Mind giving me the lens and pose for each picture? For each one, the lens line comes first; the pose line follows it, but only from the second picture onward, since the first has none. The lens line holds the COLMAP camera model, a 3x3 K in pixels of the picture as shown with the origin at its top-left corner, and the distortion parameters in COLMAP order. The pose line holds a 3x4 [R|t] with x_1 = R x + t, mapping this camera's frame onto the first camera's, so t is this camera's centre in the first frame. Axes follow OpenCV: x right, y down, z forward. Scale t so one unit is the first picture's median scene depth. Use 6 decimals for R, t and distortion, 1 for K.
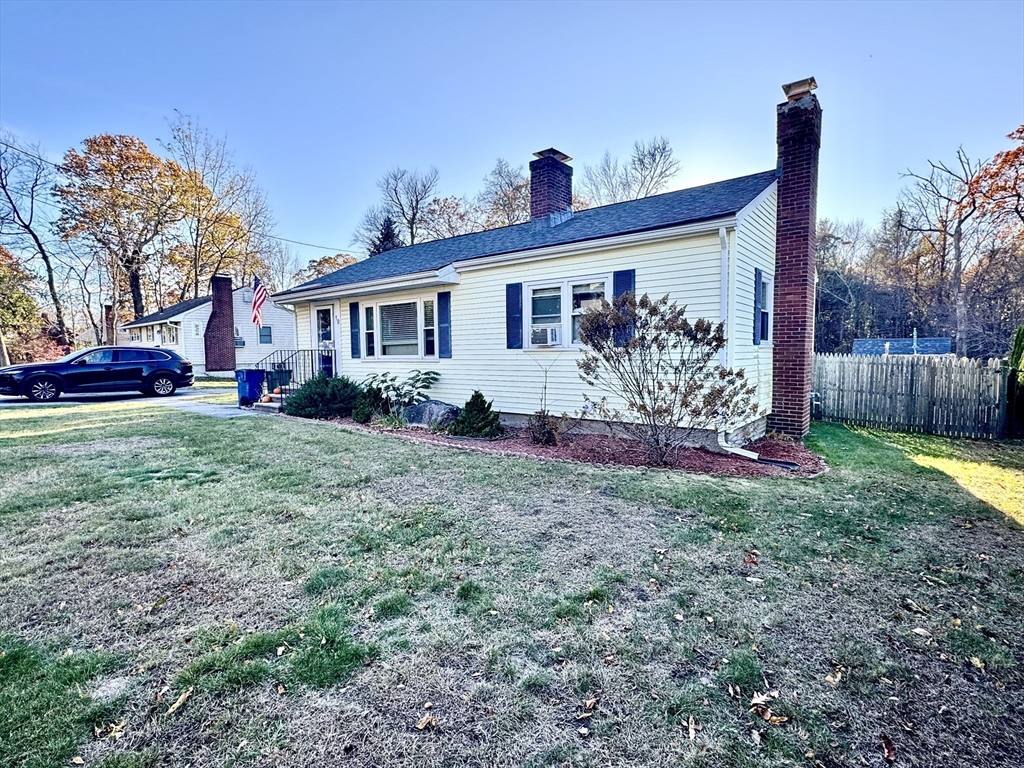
lens RADIAL K [[505.5, 0, 512.0], [0, 505.5, 384.0], [0, 0, 1]] dist [0.000199, 0.000345]
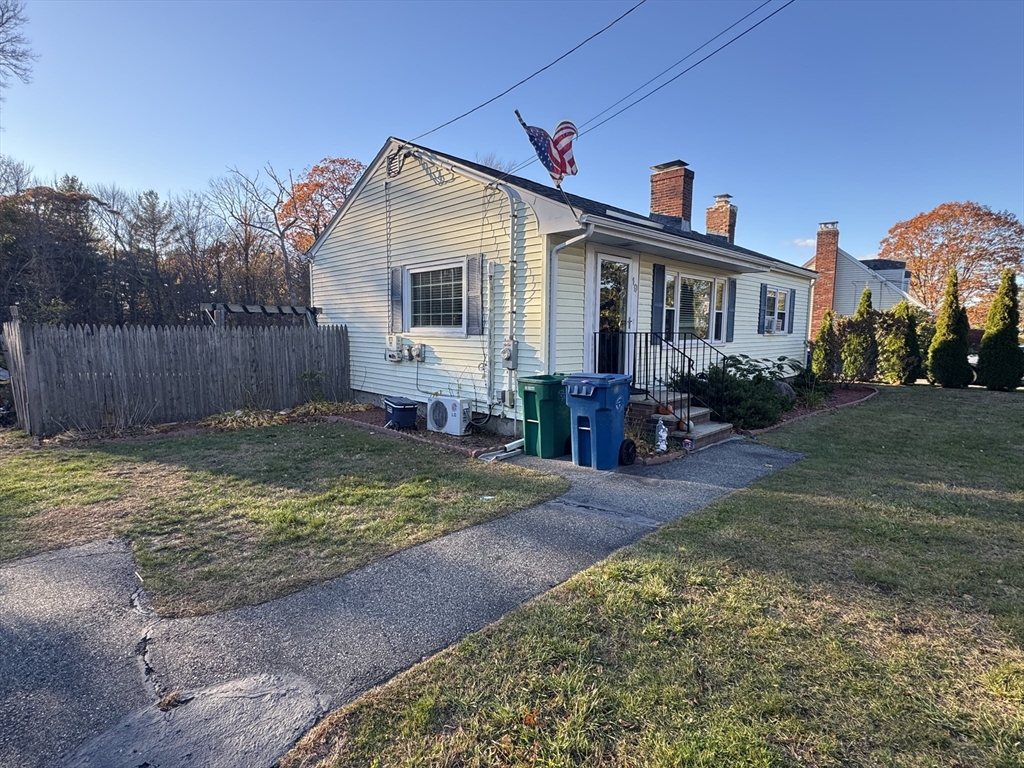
lens RADIAL K [[505.5, 0, 512.0], [0, 505.5, 384.0], [0, 0, 1]] dist [0.000199, 0.000345]
pose [[0.117202, -0.098178, 0.988243, -1.234740], [0.053880, 0.994264, 0.092387, -0.086844], [-0.991645, 0.042418, 0.121819, 1.333324]]
